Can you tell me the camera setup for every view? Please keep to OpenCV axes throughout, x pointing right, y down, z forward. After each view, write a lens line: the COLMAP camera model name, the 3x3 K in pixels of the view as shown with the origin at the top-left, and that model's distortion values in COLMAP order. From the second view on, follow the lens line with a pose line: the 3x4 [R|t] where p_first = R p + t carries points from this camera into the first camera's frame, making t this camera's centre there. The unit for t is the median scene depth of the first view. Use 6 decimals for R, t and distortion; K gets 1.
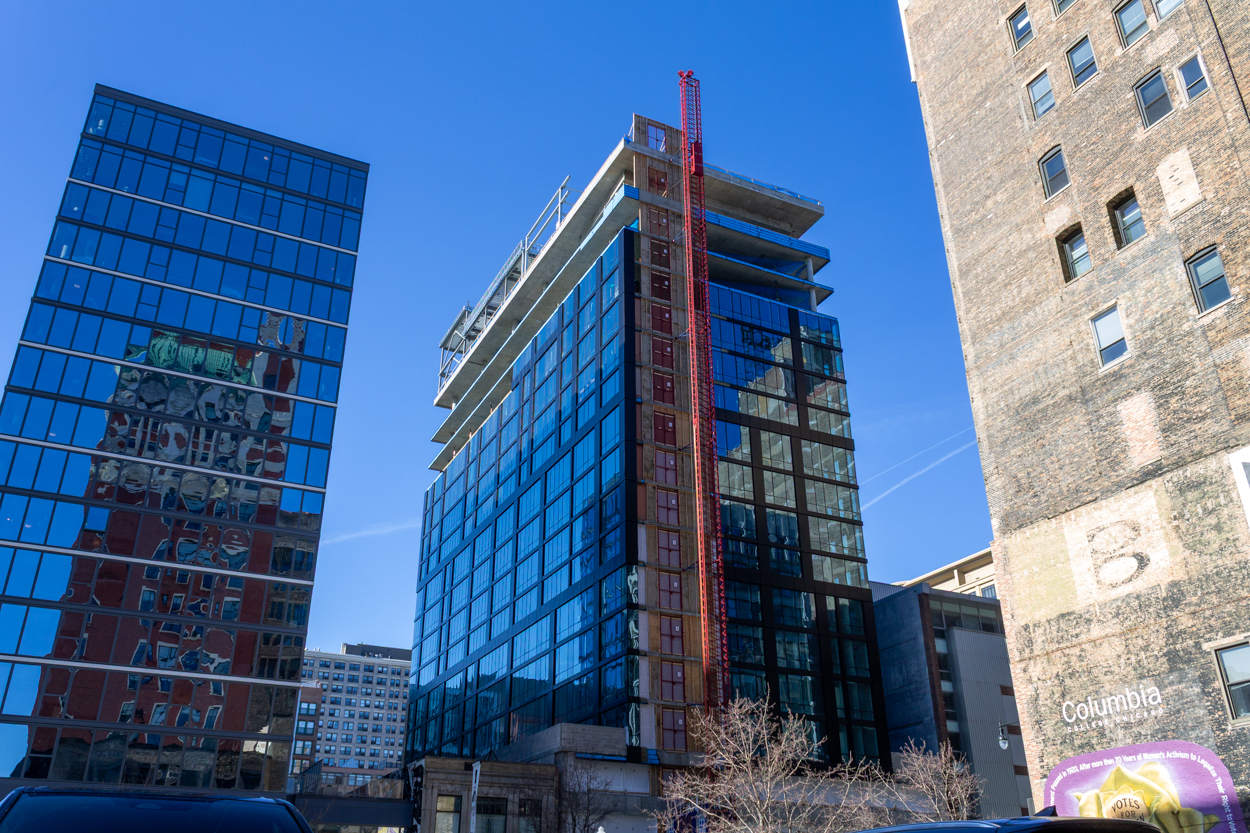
lens RADIAL K [[1044.6, 0, 623.8], [0, 1044.6, 418.1], [0, 0, 1]] dist [-0.014222, 0.004232]
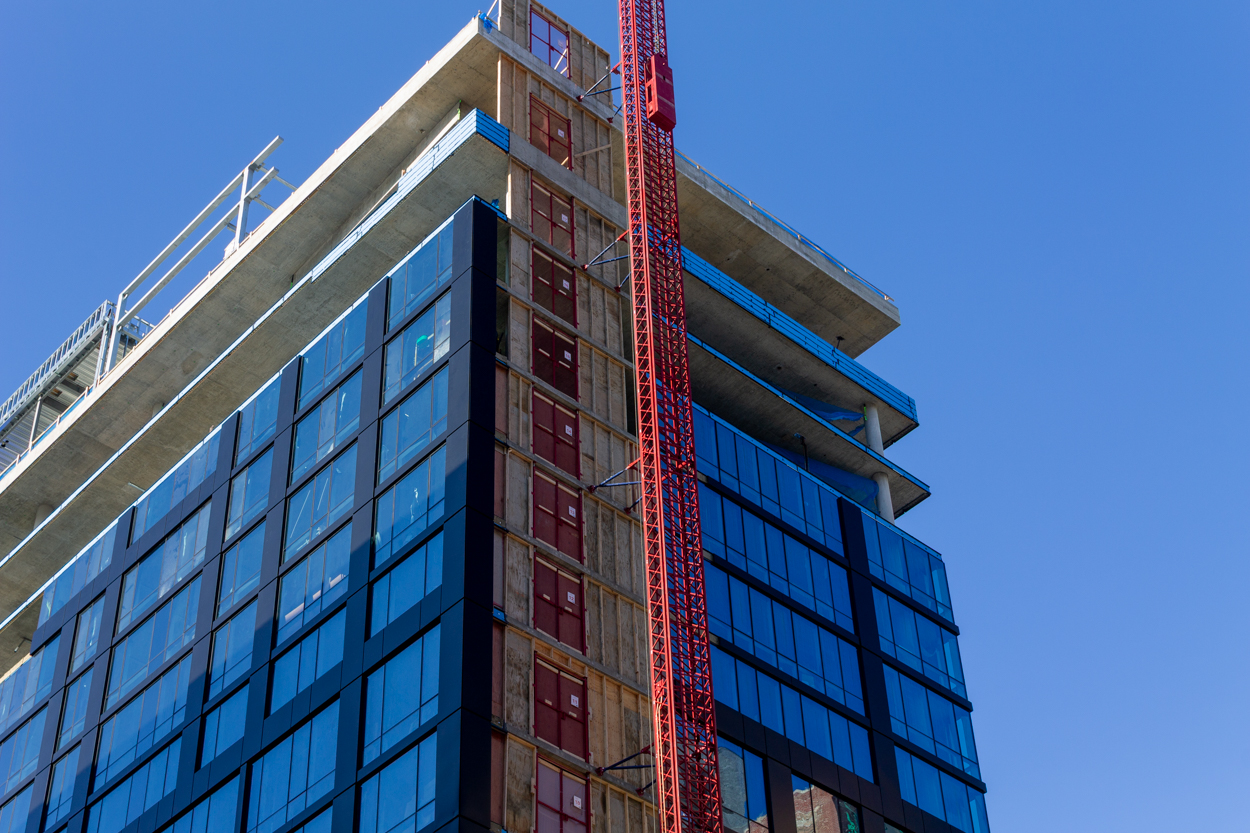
lens RADIAL K [[2213.1, 0, 621.0], [0, 2213.1, 416.7], [0, 0, 1]] dist [-0.113958, 0.000000]
pose [[0.962200, 0.168578, 0.213899, -0.103497], [-0.099218, 0.948406, -0.301134, 0.124055], [-0.253628, 0.268529, 0.929282, 0.260309]]
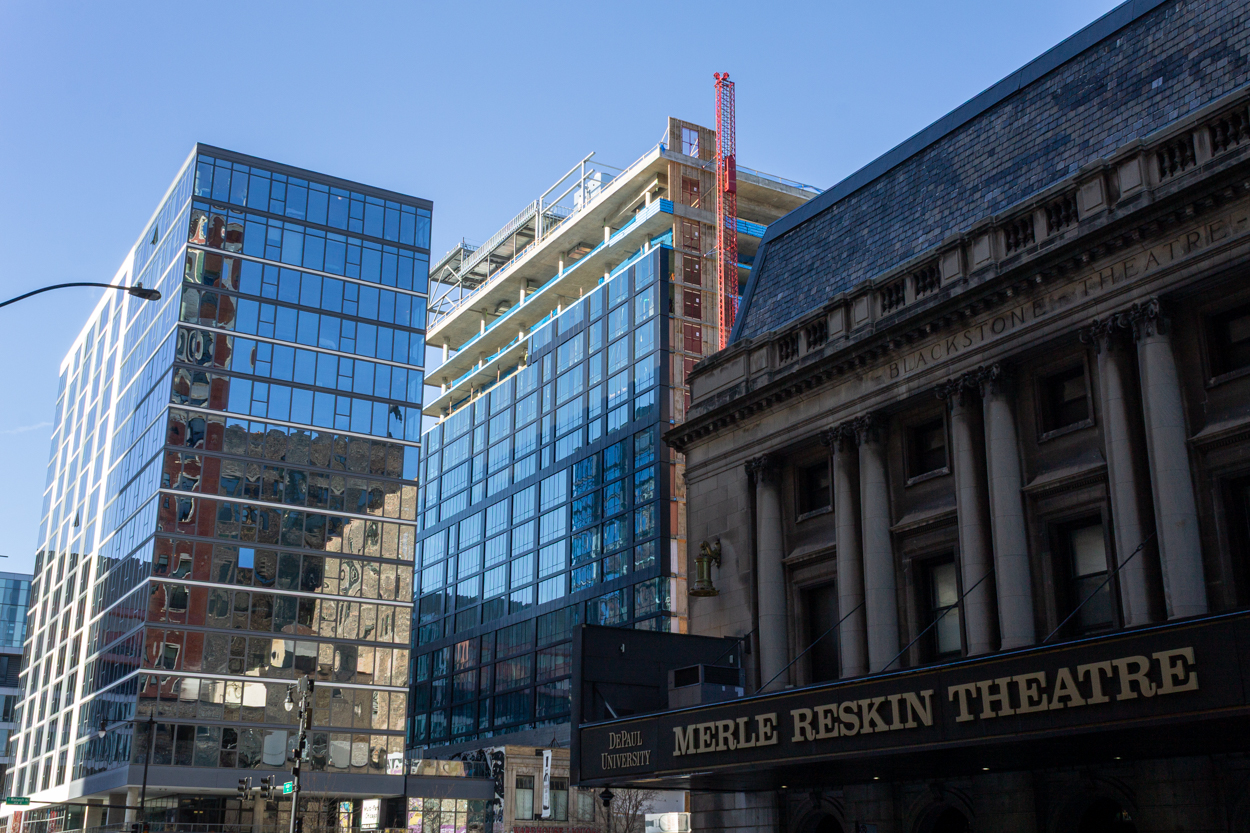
lens RADIAL K [[1426.9, 0, 626.6], [0, 1426.9, 414.9], [0, 0, 1]] dist [0.009863, 0.000000]
pose [[0.997700, 0.029404, 0.061071, -0.112706], [-0.038269, 0.988024, 0.149480, -0.222031], [-0.055945, -0.151473, 0.986877, -0.428175]]
